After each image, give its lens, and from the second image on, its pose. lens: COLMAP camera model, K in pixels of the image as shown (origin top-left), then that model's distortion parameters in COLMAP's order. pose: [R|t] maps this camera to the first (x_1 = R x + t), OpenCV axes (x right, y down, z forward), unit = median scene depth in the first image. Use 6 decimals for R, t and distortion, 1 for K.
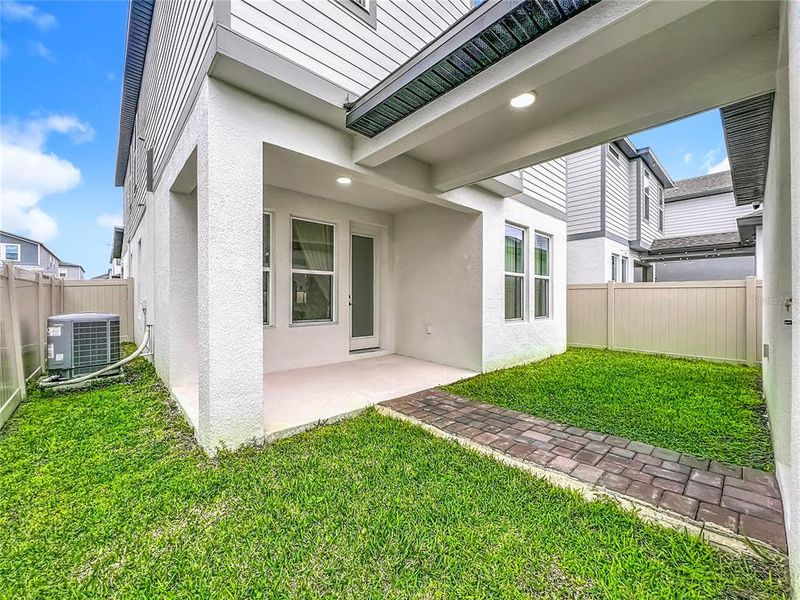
lens RADIAL K [[323.0, 0, 398.6], [0, 323.0, 298.4], [0, 0, 1]] dist [-0.001483, -0.000050]
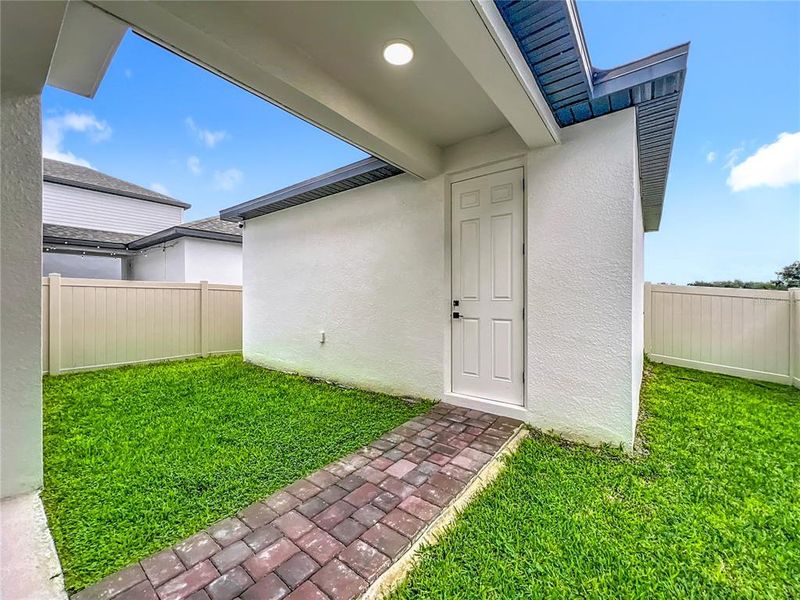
lens RADIAL K [[323.0, 0, 398.6], [0, 323.0, 298.4], [0, 0, 1]] dist [-0.001483, -0.000050]
pose [[-0.168773, -0.003274, 0.985649, -0.402144], [-0.001186, 0.999994, 0.003118, -0.019995], [-0.985654, -0.000643, -0.168776, 1.158748]]
